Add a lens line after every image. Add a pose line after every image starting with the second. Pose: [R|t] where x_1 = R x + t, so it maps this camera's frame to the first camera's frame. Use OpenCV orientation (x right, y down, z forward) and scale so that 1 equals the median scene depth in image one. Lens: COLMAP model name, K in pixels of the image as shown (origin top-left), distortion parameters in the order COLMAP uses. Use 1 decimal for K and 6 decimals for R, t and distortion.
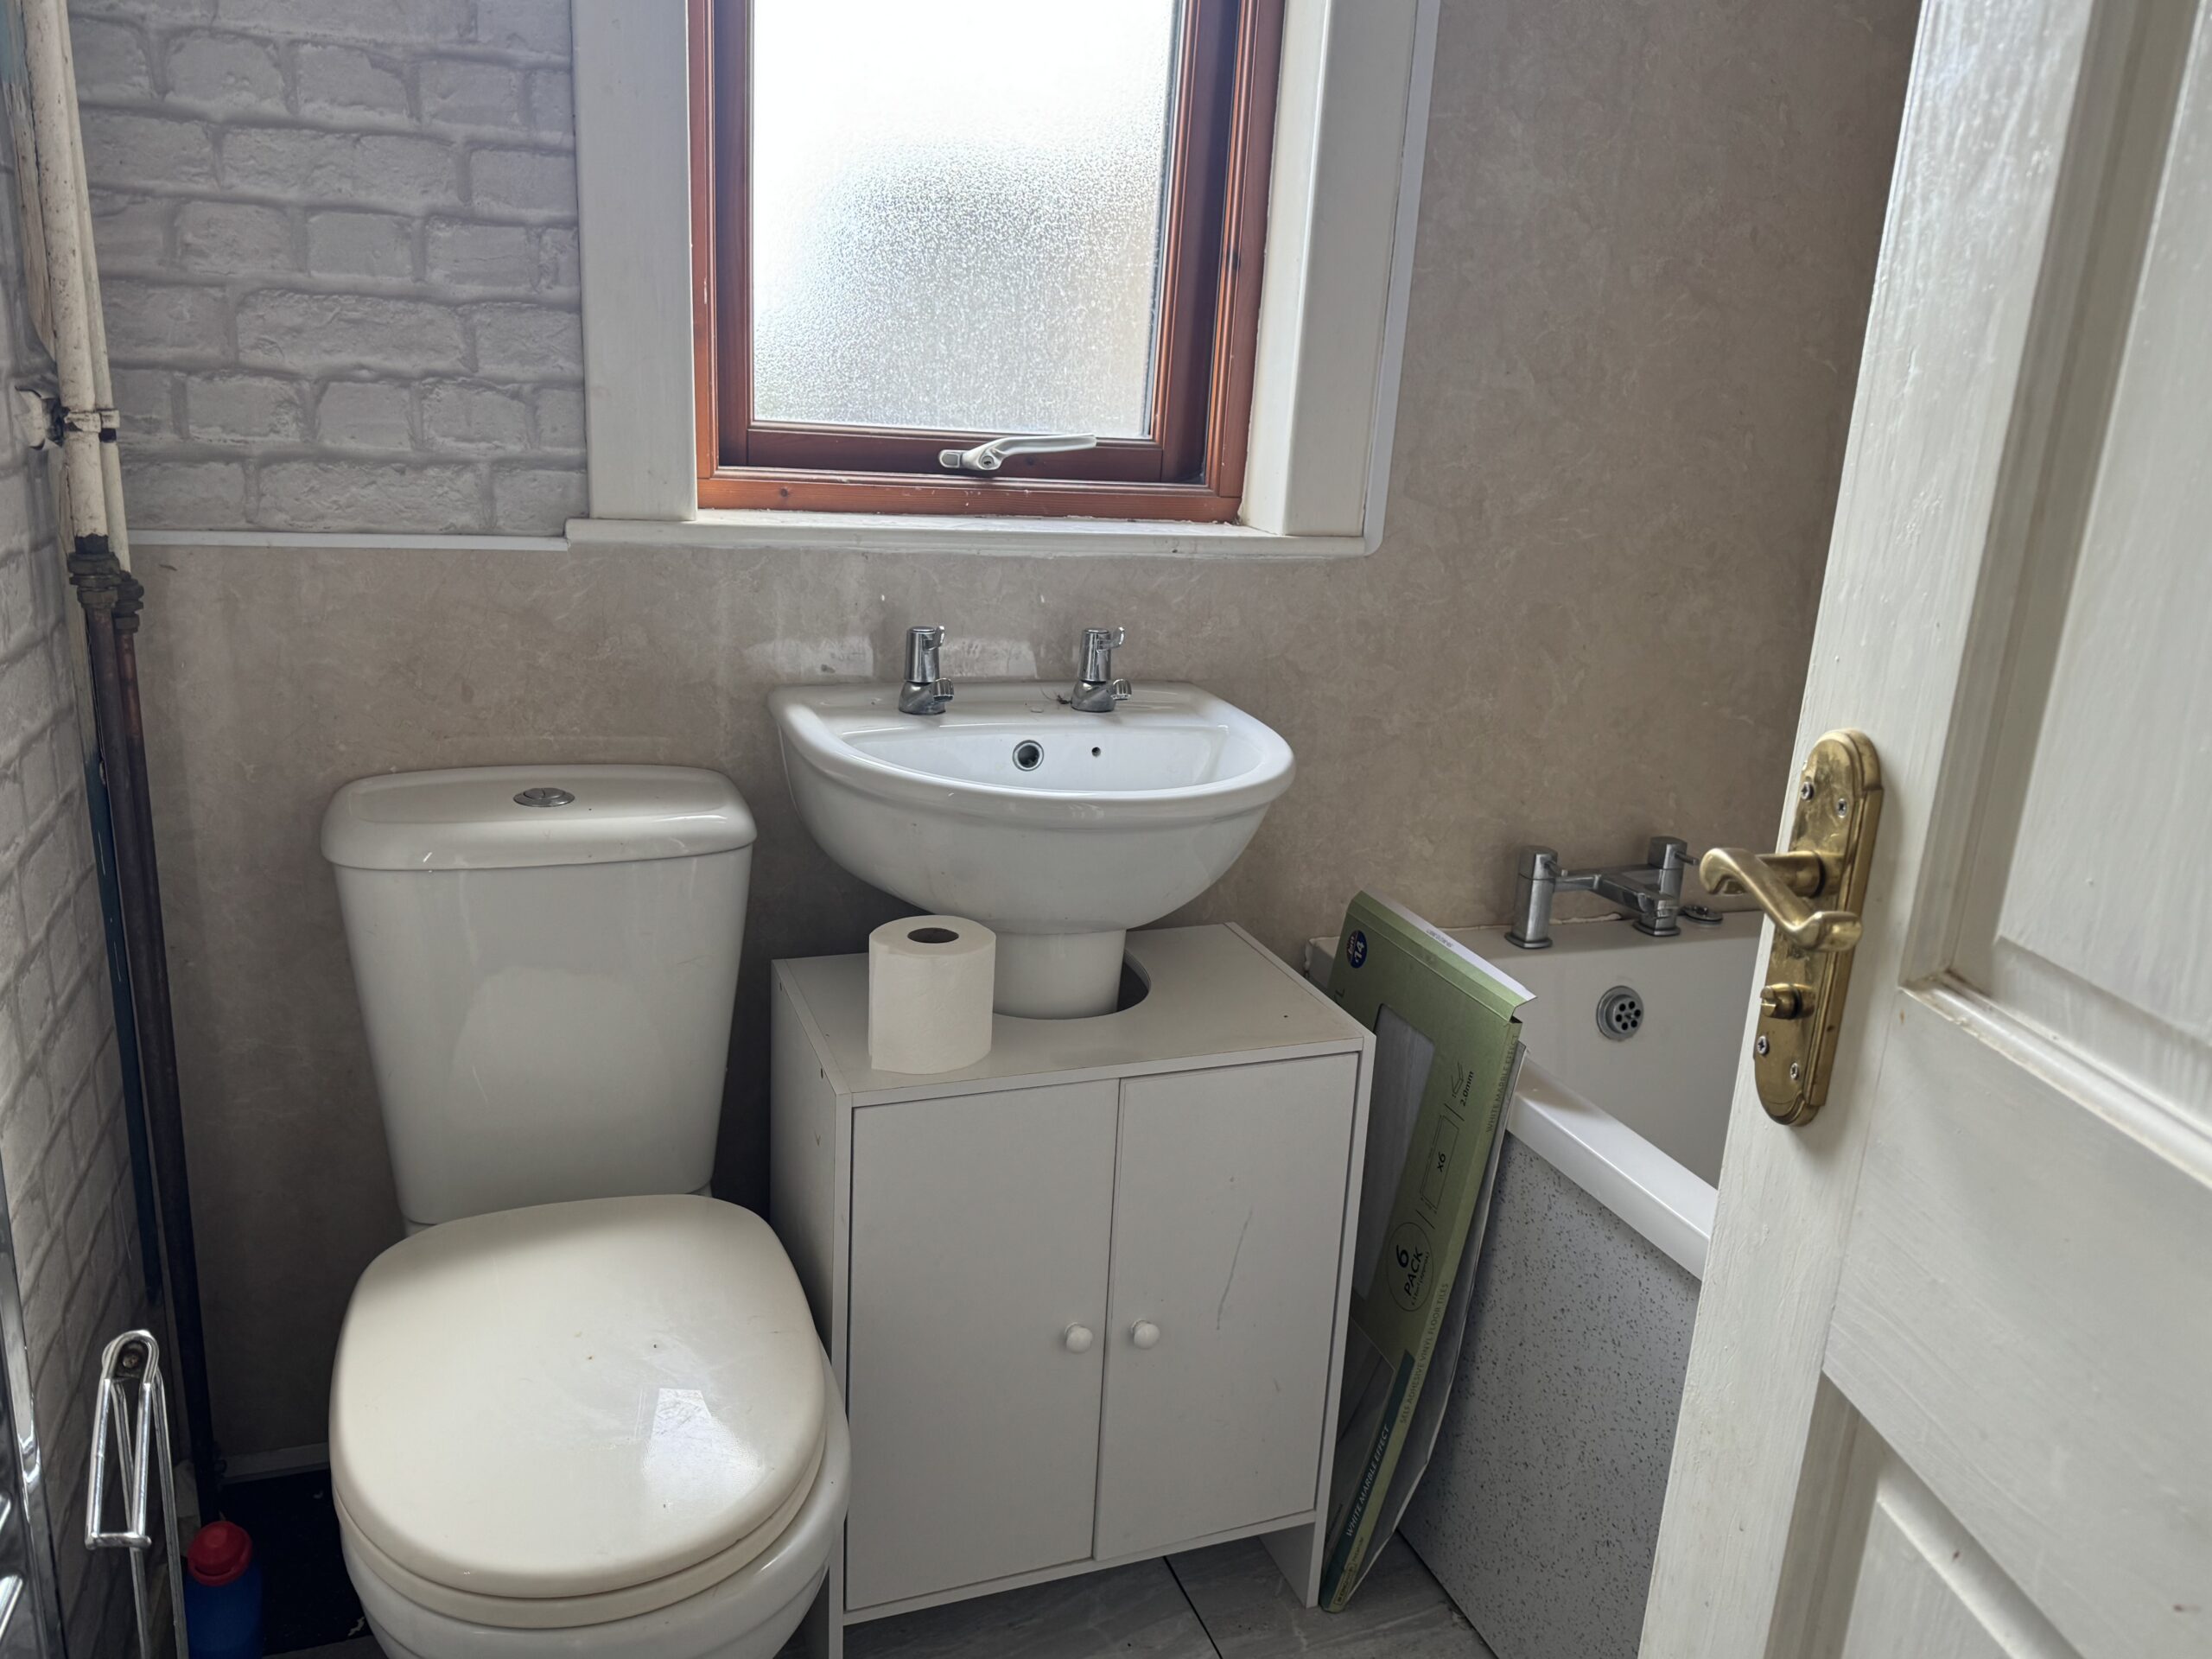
lens RADIAL K [[1619.5, 0, 1106.0], [0, 1619.5, 829.5], [0, 0, 1]] dist [0.160040, -0.336365]
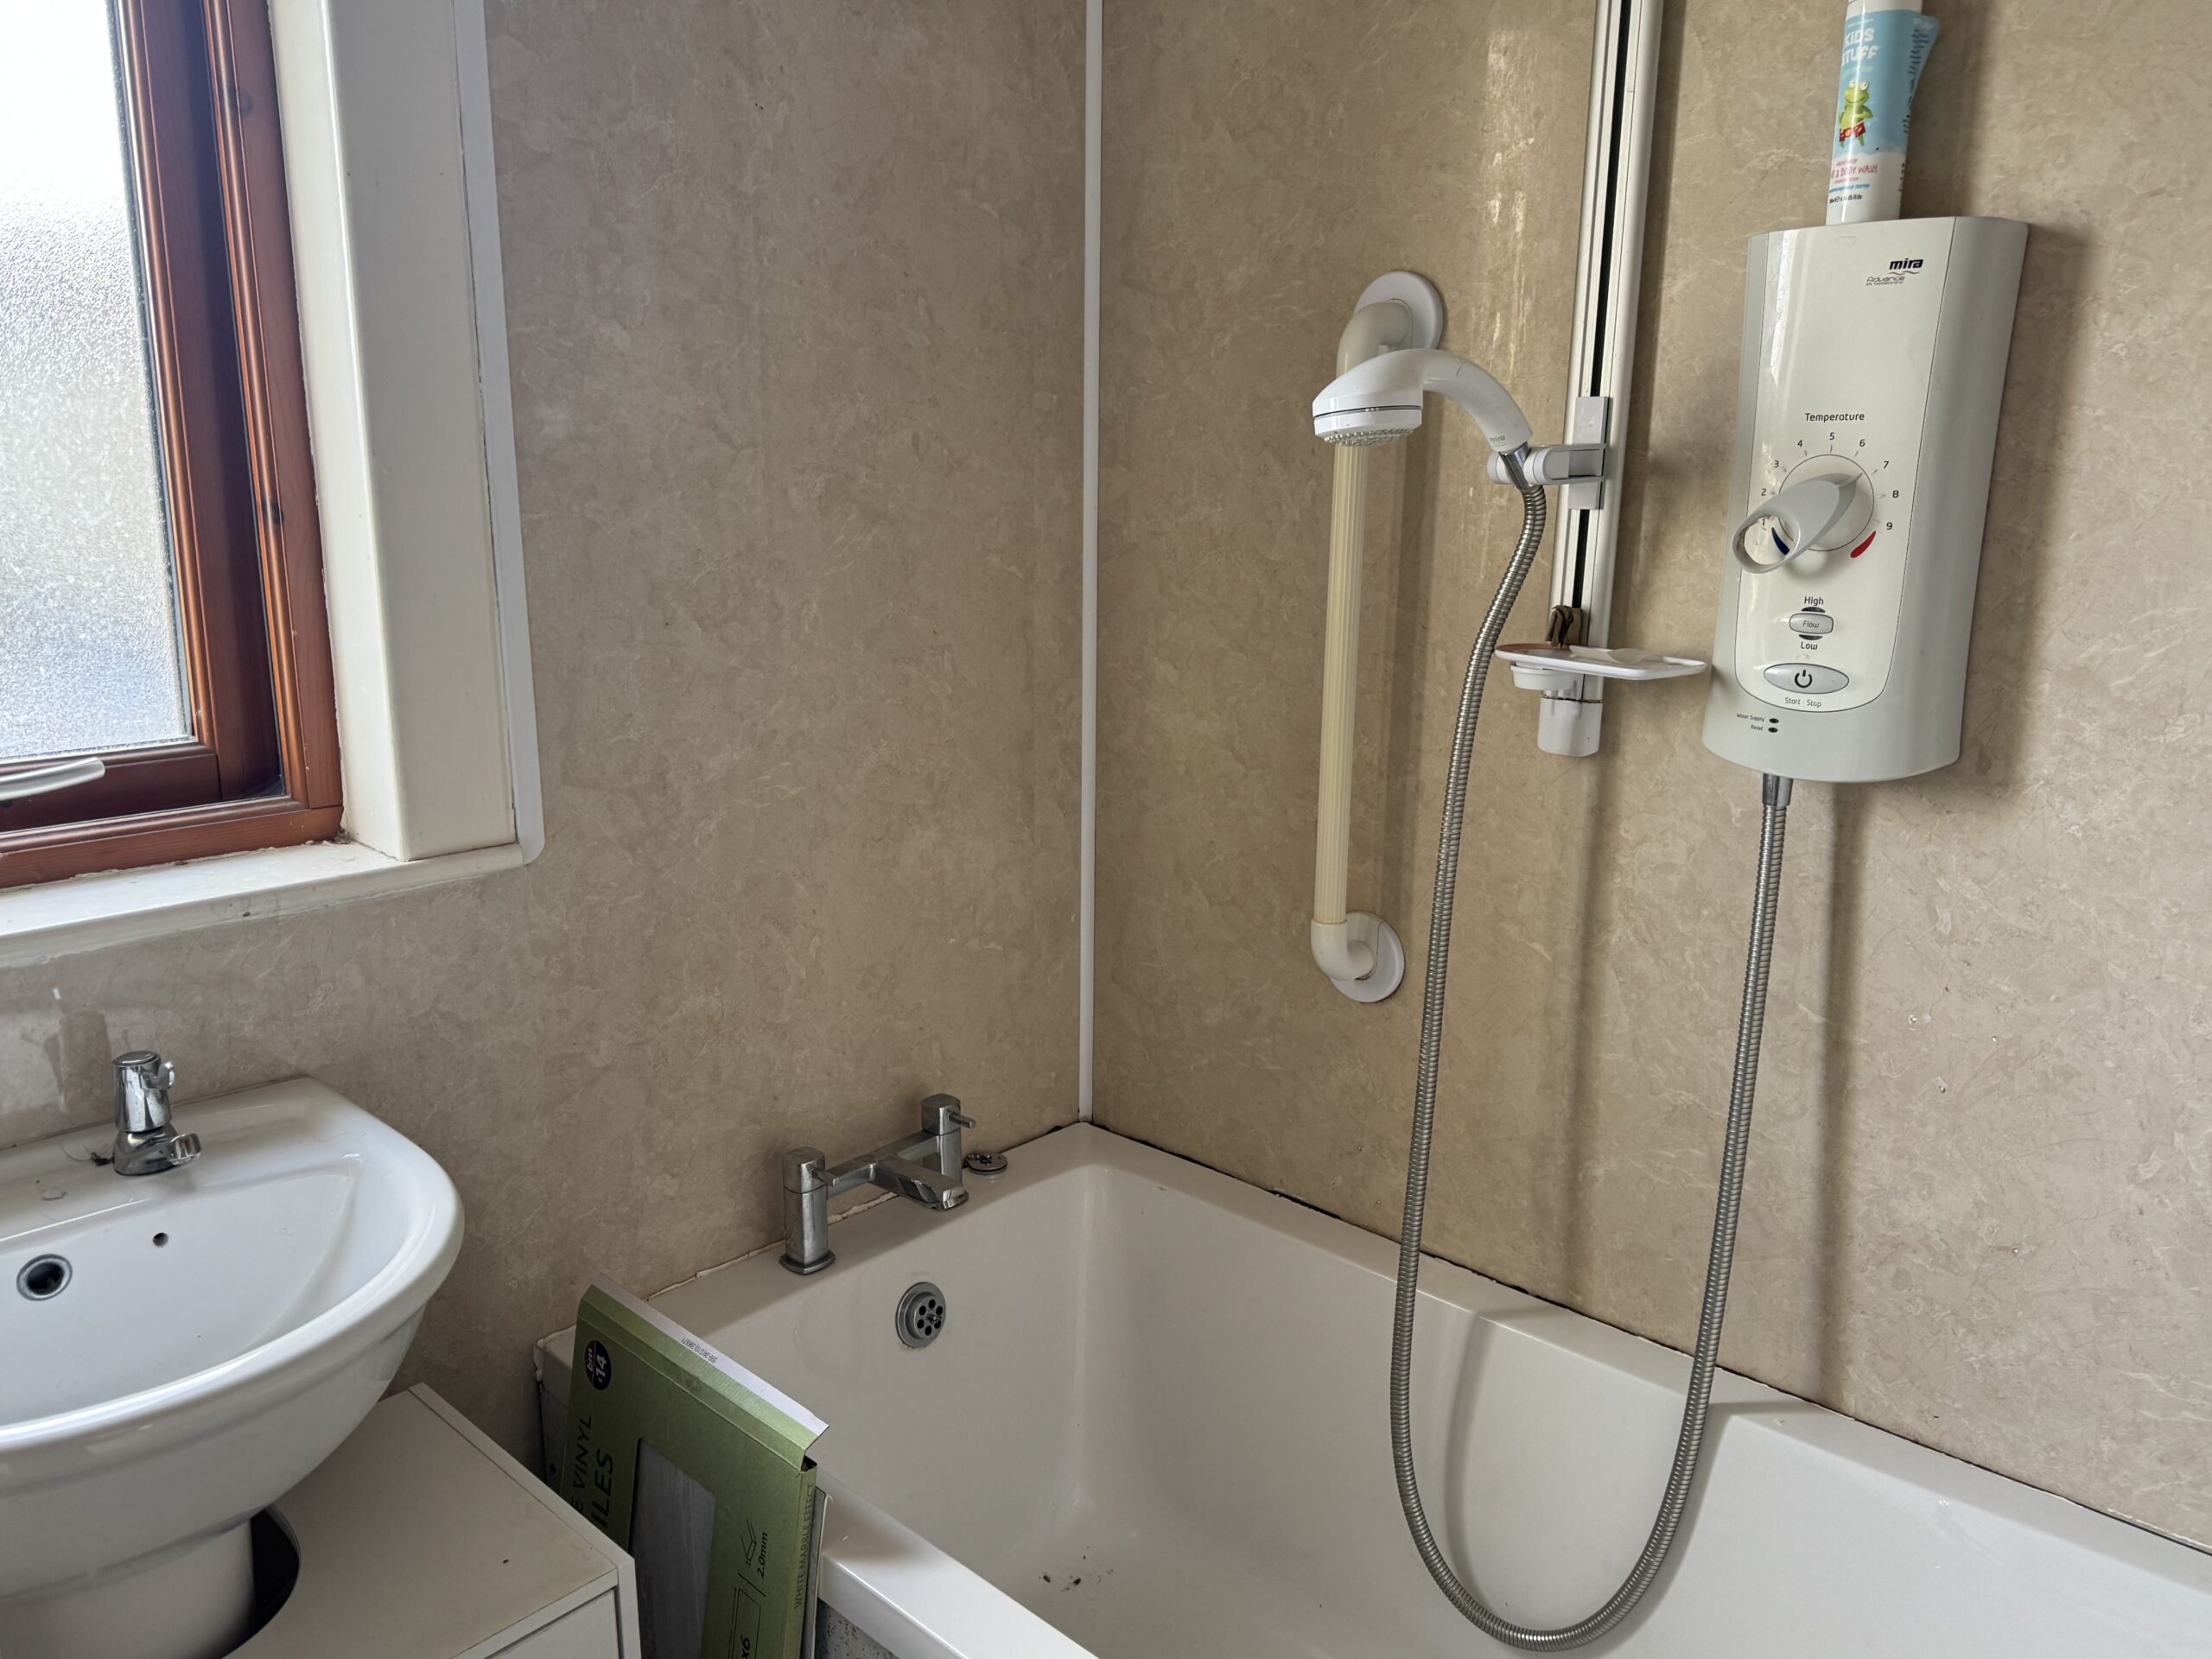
lens RADIAL K [[1619.5, 0, 1106.0], [0, 1619.5, 829.5], [0, 0, 1]] dist [0.160040, -0.336365]
pose [[0.888457, -0.151734, 0.433152, 0.065771], [0.166517, 0.986031, 0.003859, -0.138564], [-0.427687, 0.068698, 0.901312, 0.163220]]
